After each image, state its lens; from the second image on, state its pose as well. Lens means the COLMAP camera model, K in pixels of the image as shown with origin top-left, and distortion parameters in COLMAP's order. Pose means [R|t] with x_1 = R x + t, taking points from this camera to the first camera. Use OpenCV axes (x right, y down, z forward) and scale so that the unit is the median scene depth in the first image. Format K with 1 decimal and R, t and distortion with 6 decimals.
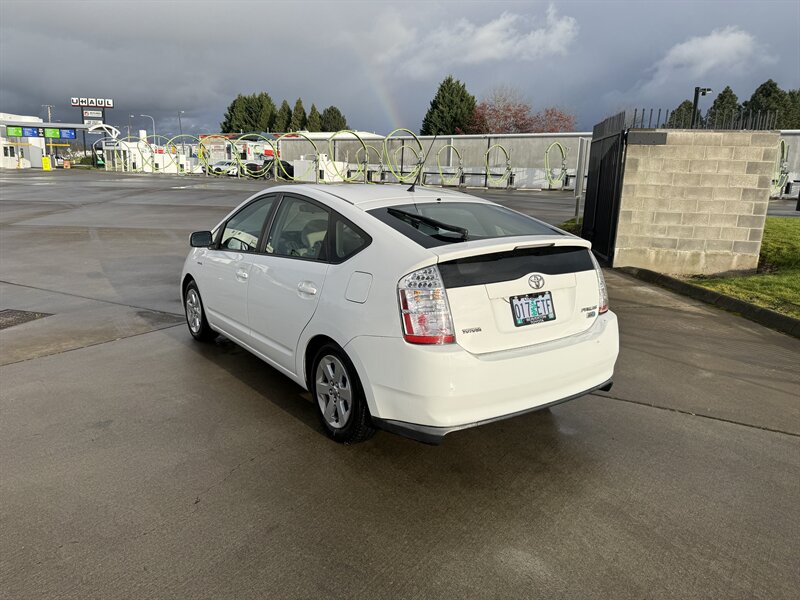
lens RADIAL K [[560.9, 0, 419.4], [0, 560.9, 296.6], [0, 0, 1]] dist [0.001336, -0.001834]
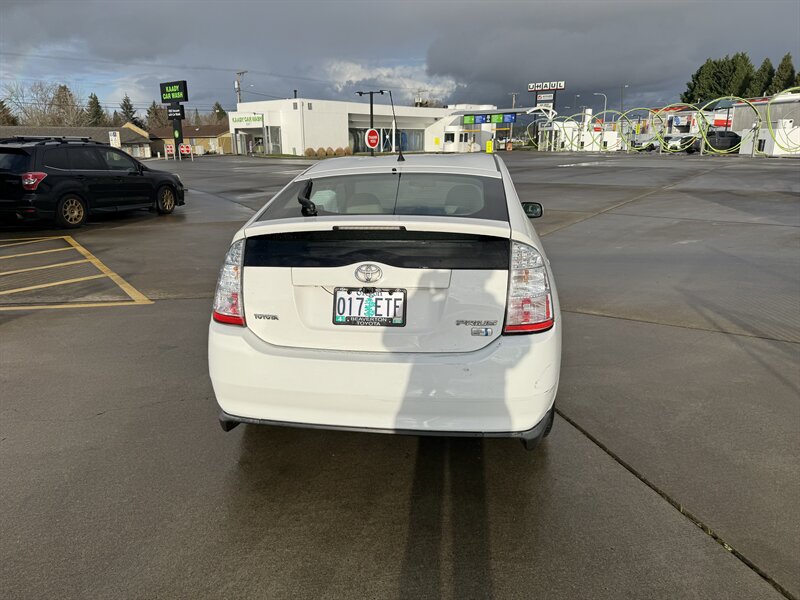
lens RADIAL K [[581.1, 0, 400.0], [0, 581.1, 300.0], [0, 0, 1]] dist [0.018789, -0.028396]
pose [[0.715195, 0.140911, -0.684573, 0.054992], [-0.117290, 0.989773, 0.081195, -0.004143], [0.689013, 0.022223, 0.724408, 0.030186]]
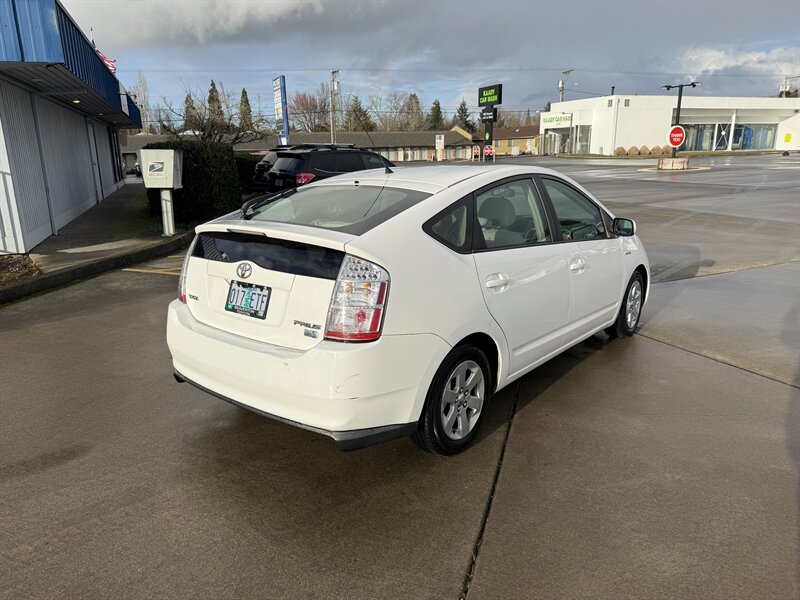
lens RADIAL K [[580.8, 0, 392.5], [0, 580.8, 300.3], [0, 0, 1]] dist [0.085580, -0.121551]
pose [[0.260707, 0.203556, -0.943714, 0.081864], [-0.180564, 0.970551, 0.159462, -0.012119], [0.948382, 0.128828, 0.289784, 0.065638]]
